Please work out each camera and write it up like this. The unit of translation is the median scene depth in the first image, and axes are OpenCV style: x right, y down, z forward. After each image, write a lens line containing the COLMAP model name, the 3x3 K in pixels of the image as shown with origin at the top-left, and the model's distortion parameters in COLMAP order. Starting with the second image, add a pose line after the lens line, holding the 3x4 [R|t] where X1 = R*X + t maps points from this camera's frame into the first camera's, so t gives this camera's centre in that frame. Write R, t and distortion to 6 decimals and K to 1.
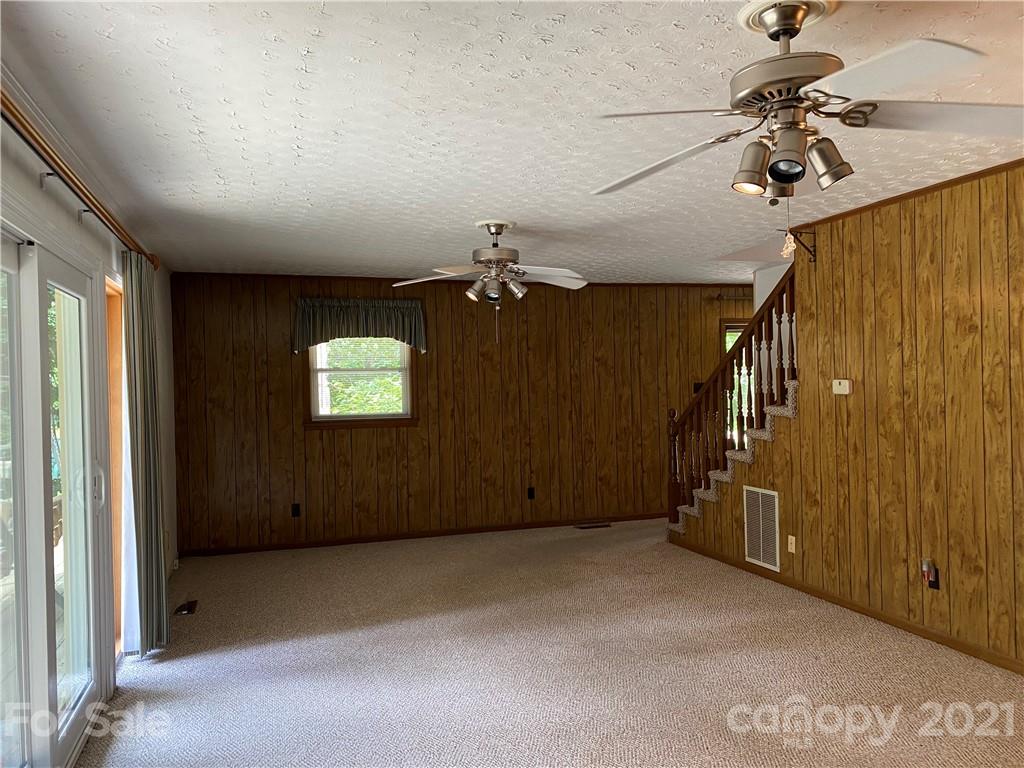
lens RADIAL K [[787.7, 0, 520.2], [0, 787.7, 387.5], [0, 0, 1]] dist [0.040761, -0.040540]
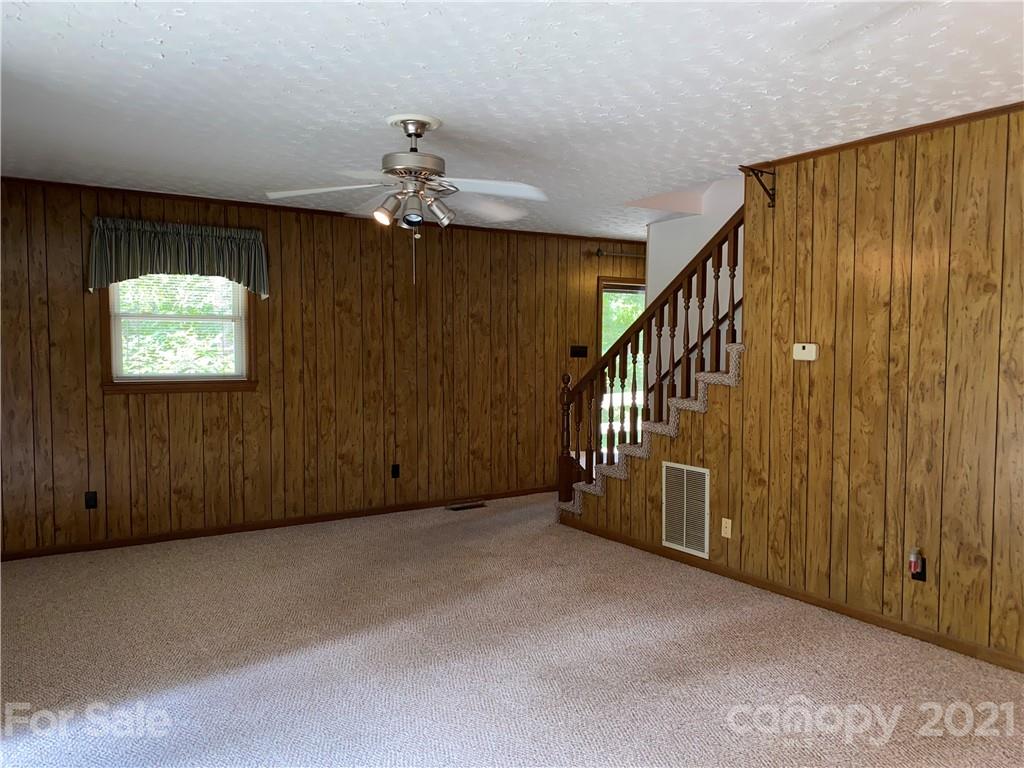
lens RADIAL K [[787.7, 0, 519.9], [0, 787.7, 389.9], [0, 0, 1]] dist [0.040761, -0.040540]
pose [[0.963968, 0.009844, 0.265835, -0.137313], [-0.022862, 0.998684, 0.045917, 0.008658], [-0.265033, -0.050340, 0.962924, 0.249397]]
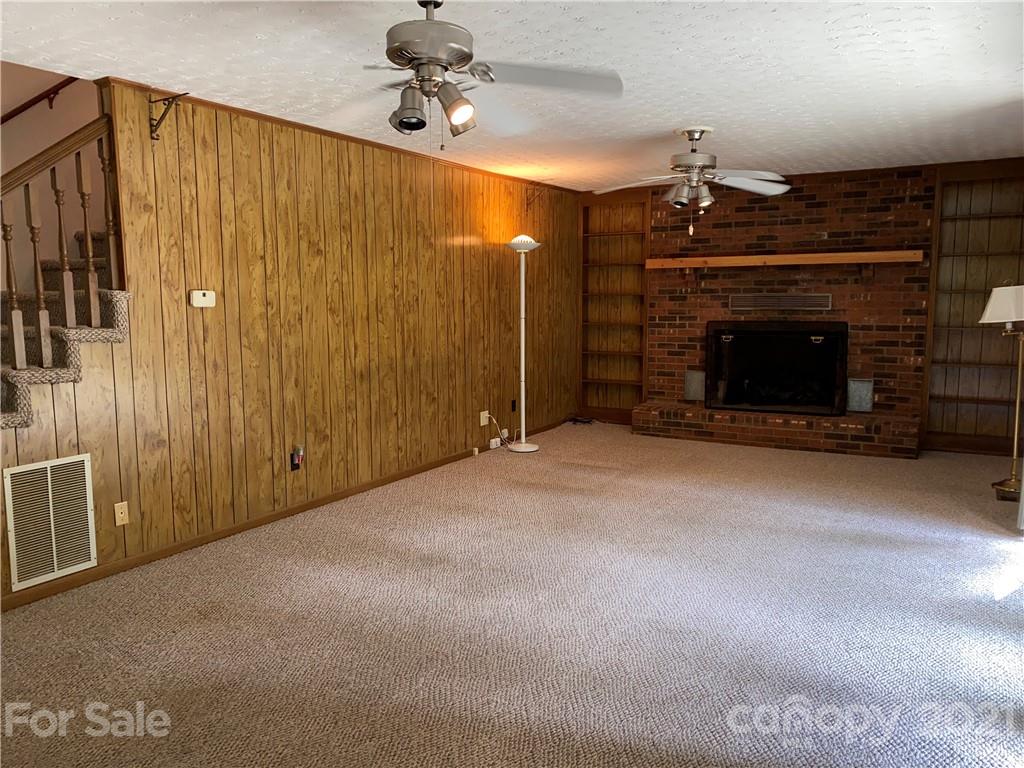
lens RADIAL K [[787.7, 0, 507.6], [0, 787.7, 381.3], [0, 0, 1]] dist [0.040761, -0.040540]
pose [[-0.659212, -0.060976, 0.749481, -0.514145], [0.023684, 0.994529, 0.101744, 0.009283], [-0.751584, 0.084822, -0.654161, 1.396958]]
